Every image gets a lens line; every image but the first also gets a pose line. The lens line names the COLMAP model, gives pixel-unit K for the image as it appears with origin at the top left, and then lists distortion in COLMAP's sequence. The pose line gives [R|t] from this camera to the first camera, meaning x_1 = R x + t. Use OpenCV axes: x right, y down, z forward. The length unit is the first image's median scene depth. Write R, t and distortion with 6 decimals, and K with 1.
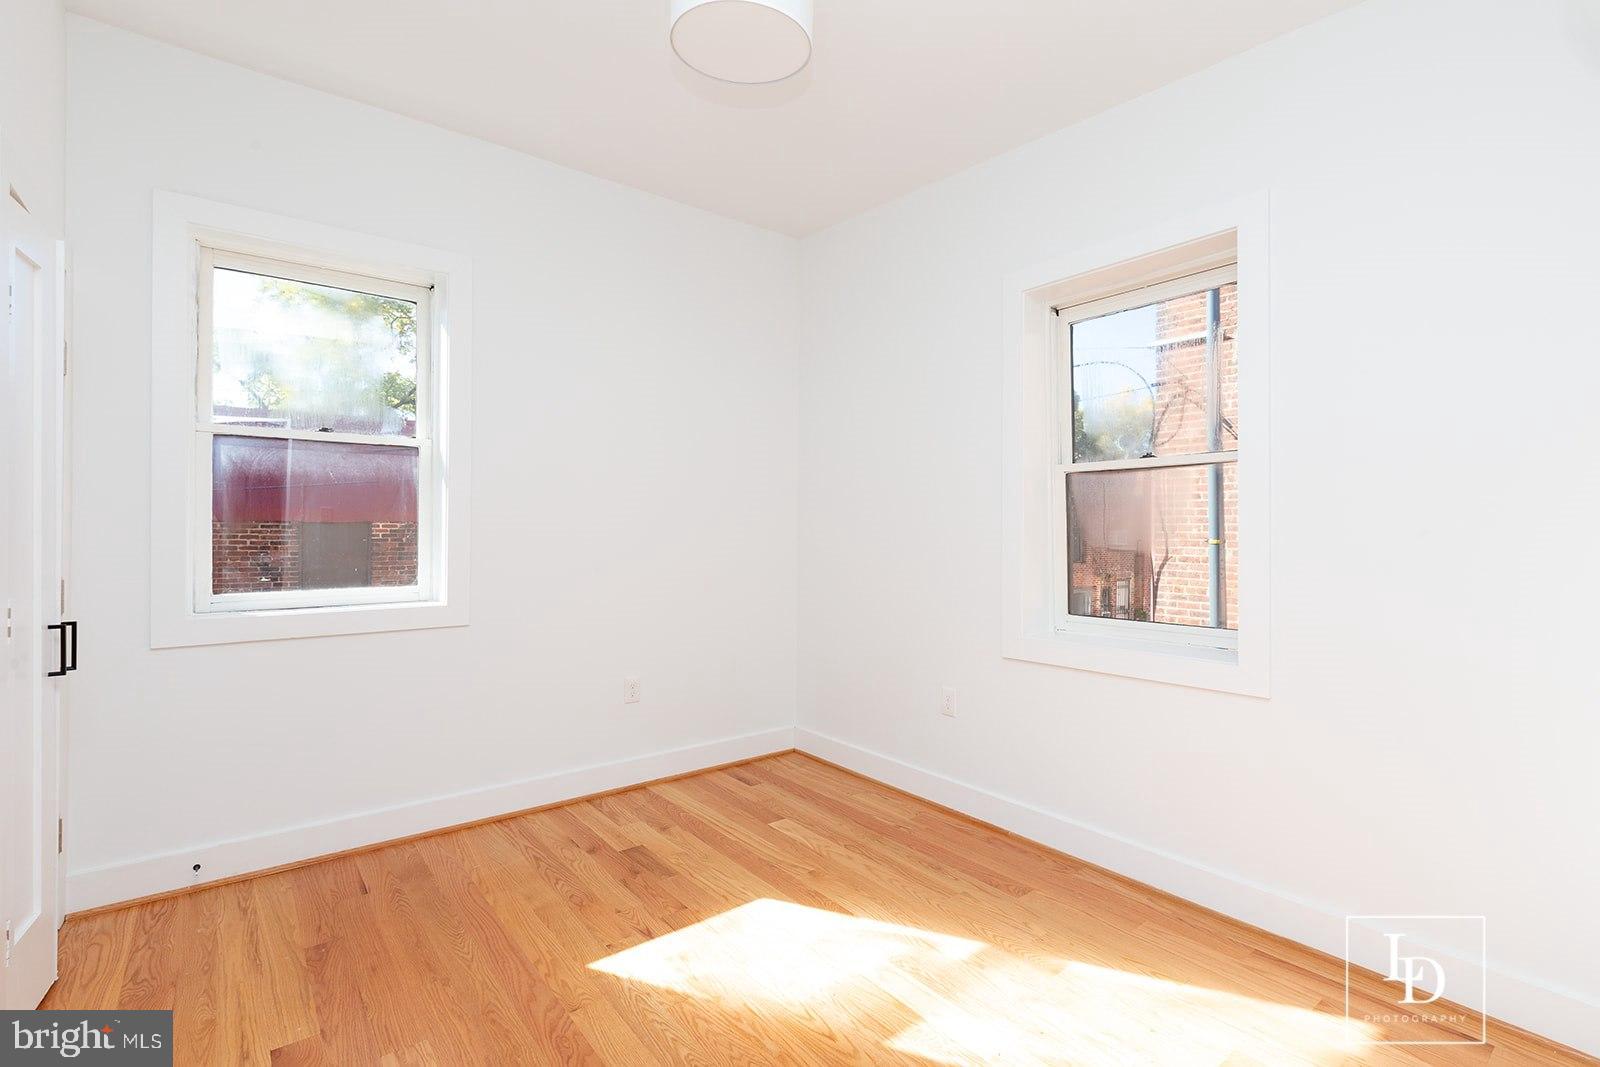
lens RADIAL K [[728.9, 0, 818.7], [0, 728.9, 522.5], [0, 0, 1]] dist [0.006349, 0.000371]
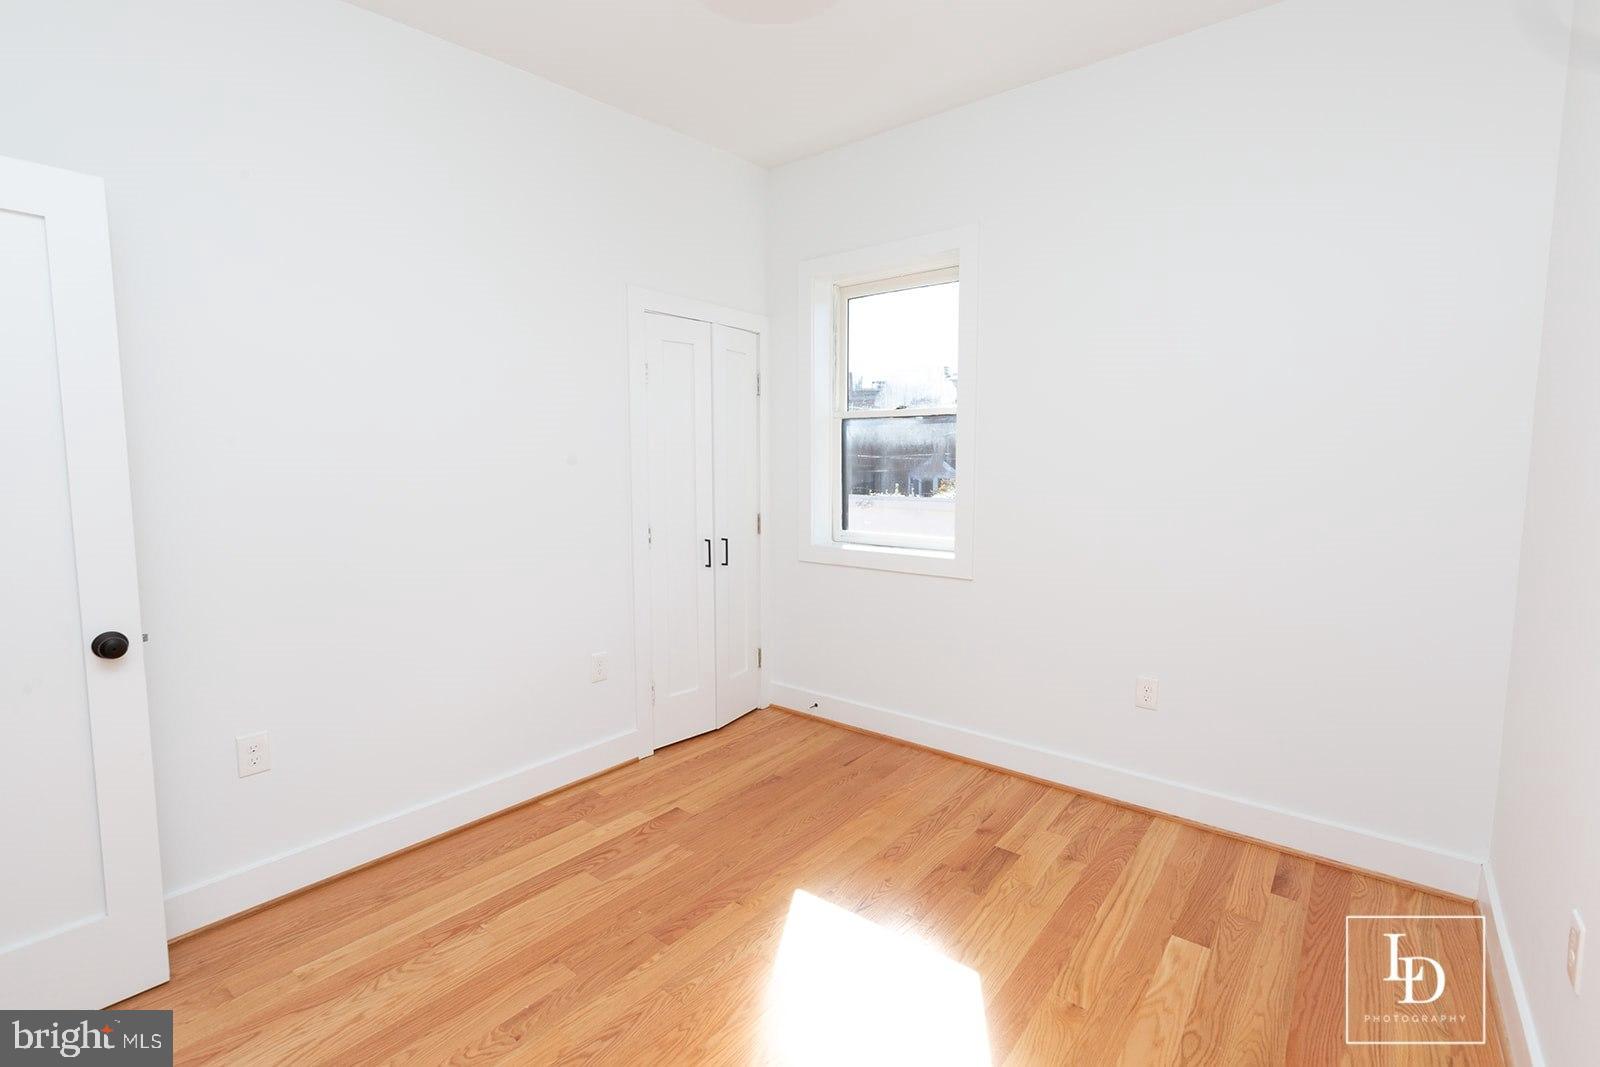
lens RADIAL K [[728.9, 0, 818.7], [0, 728.9, 522.5], [0, 0, 1]] dist [0.006349, 0.000371]
pose [[0.226435, 0.074818, -0.971149, 0.545334], [0.005617, 0.996929, 0.078114, -0.029087], [0.974010, -0.023142, 0.225319, 0.593206]]
